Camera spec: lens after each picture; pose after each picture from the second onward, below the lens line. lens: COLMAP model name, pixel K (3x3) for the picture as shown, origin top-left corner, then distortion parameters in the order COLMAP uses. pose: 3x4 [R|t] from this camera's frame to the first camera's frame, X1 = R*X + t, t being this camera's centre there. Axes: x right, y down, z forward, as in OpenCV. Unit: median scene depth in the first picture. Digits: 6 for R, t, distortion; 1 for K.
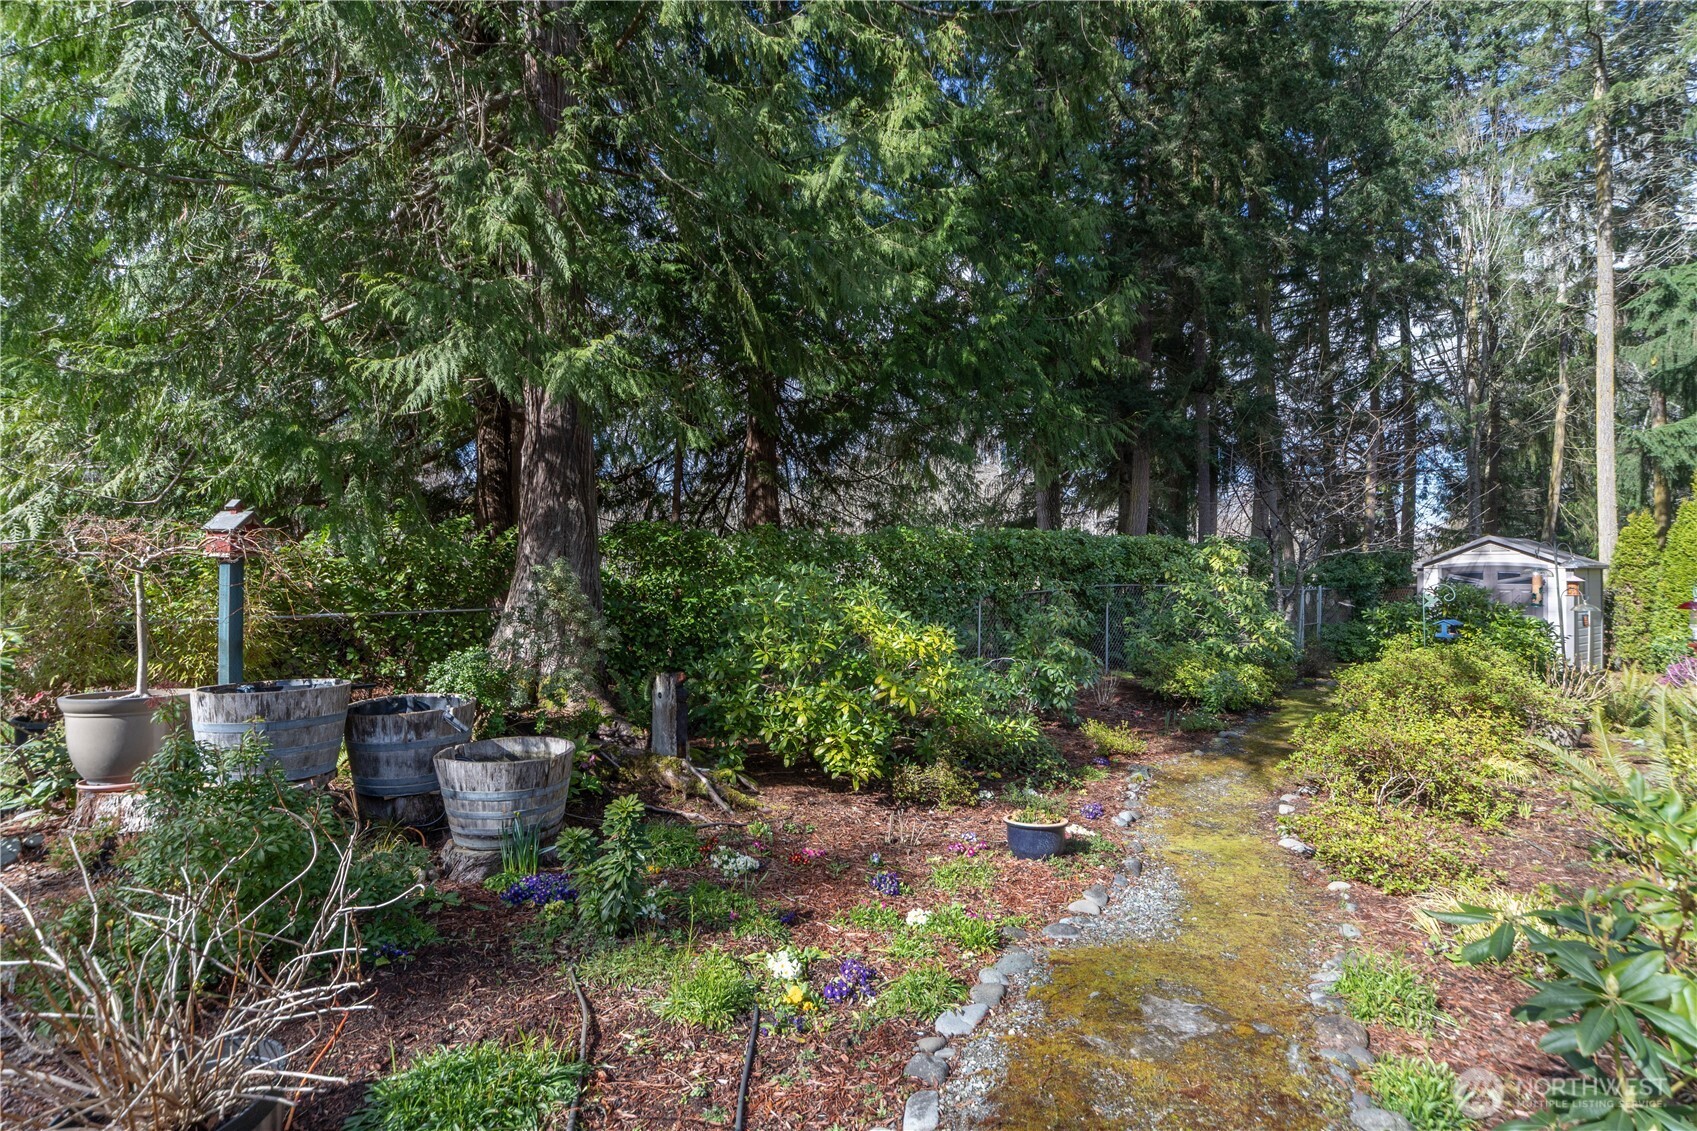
lens RADIAL K [[874.9, 0, 840.2], [0, 874.9, 554.4], [0, 0, 1]] dist [0.000175, 0.000451]
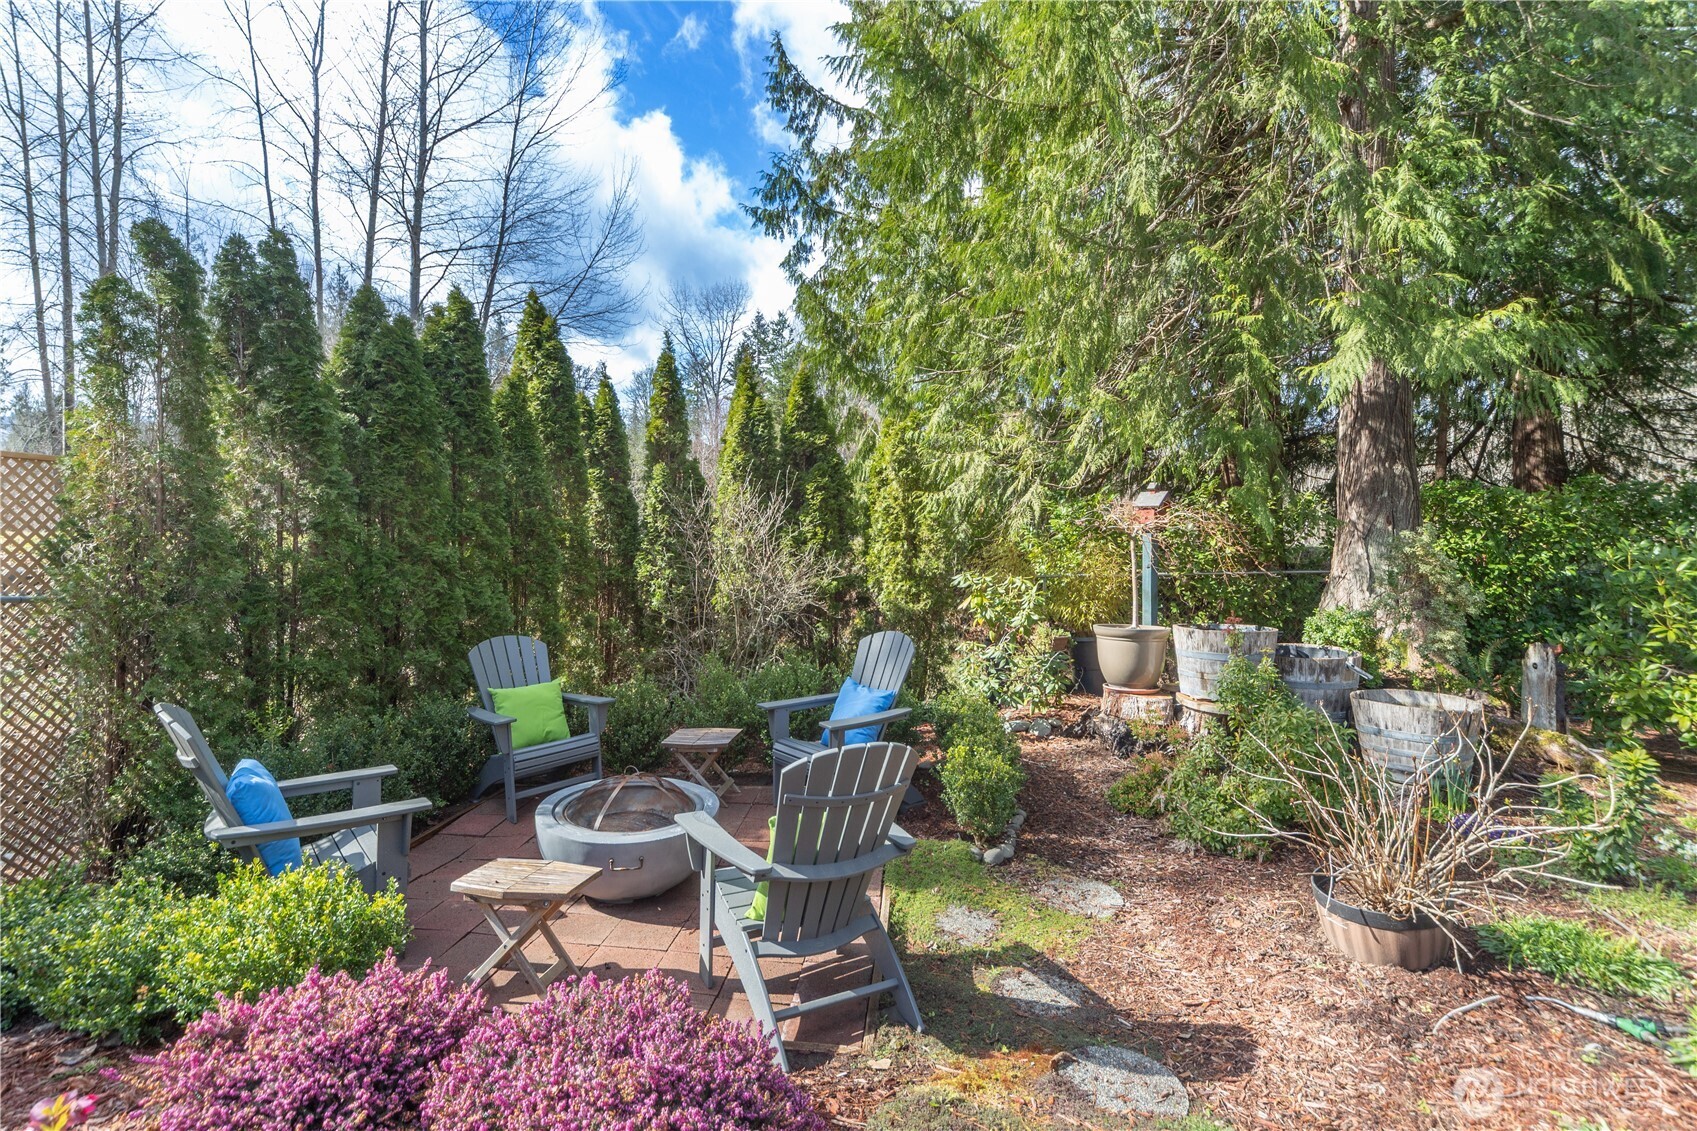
lens RADIAL K [[874.9, 0, 840.2], [0, 874.9, 554.4], [0, 0, 1]] dist [0.000175, 0.000451]
pose [[0.739198, 0.004904, -0.673470, -0.112388], [0.022806, 0.999218, 0.032307, -0.007204], [0.673102, -0.039241, 0.738508, -0.188566]]
